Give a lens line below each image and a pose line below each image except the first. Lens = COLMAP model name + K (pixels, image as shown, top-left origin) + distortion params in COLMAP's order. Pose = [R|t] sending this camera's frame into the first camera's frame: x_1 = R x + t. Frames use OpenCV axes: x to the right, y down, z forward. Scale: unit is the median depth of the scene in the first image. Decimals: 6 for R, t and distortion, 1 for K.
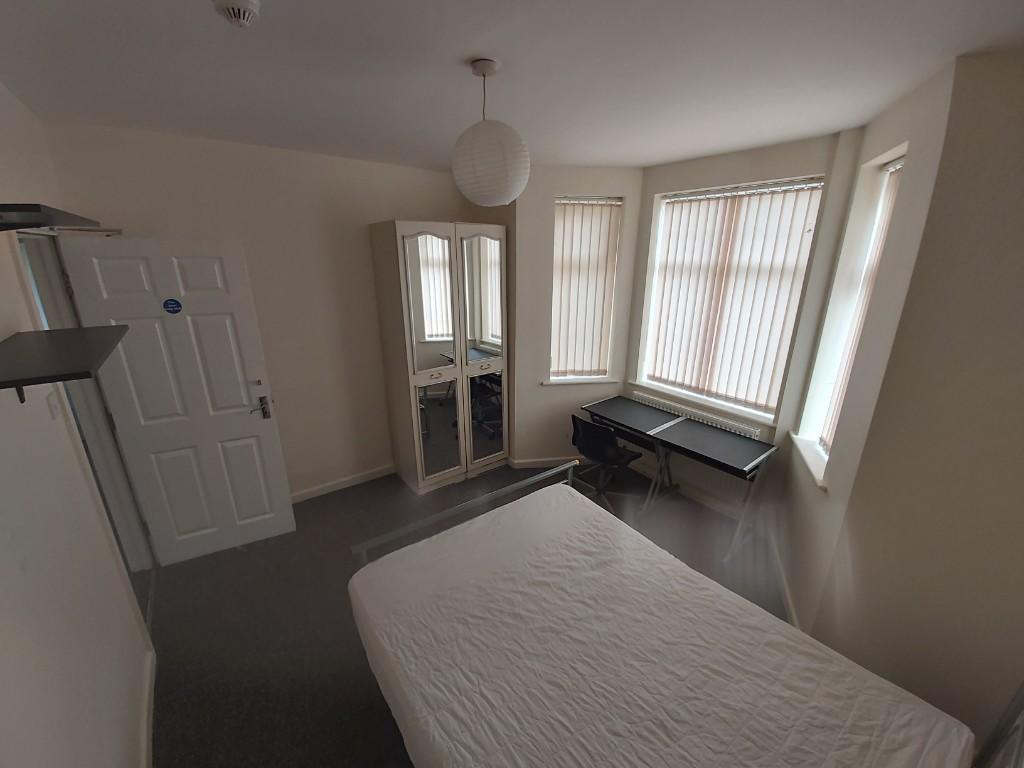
lens RADIAL K [[409.0, 0, 512.0], [0, 409.0, 384.0], [0, 0, 1]] dist [-0.006676, -0.000057]
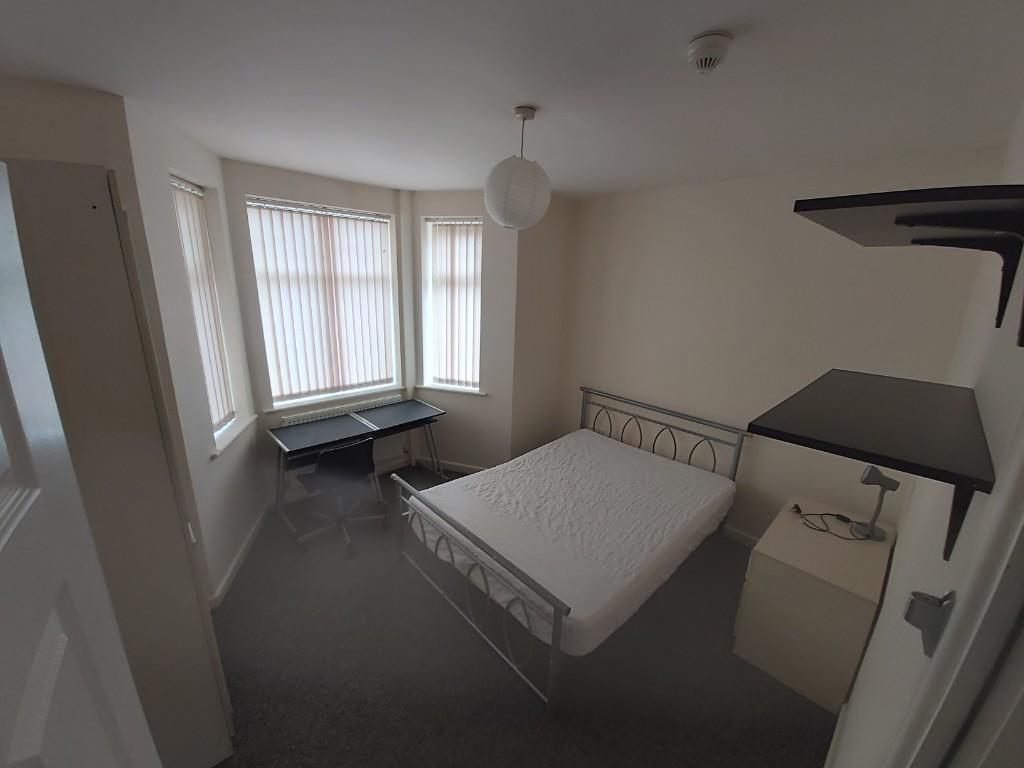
lens RADIAL K [[394.3, 0, 512.0], [0, 394.3, 384.0], [0, 0, 1]] dist [0.001012, 0.000041]
pose [[-0.111648, -0.274119, 0.955193, -0.660347], [0.267261, 0.917506, 0.294542, -0.199001], [-0.957134, 0.288171, -0.029177, 0.626723]]
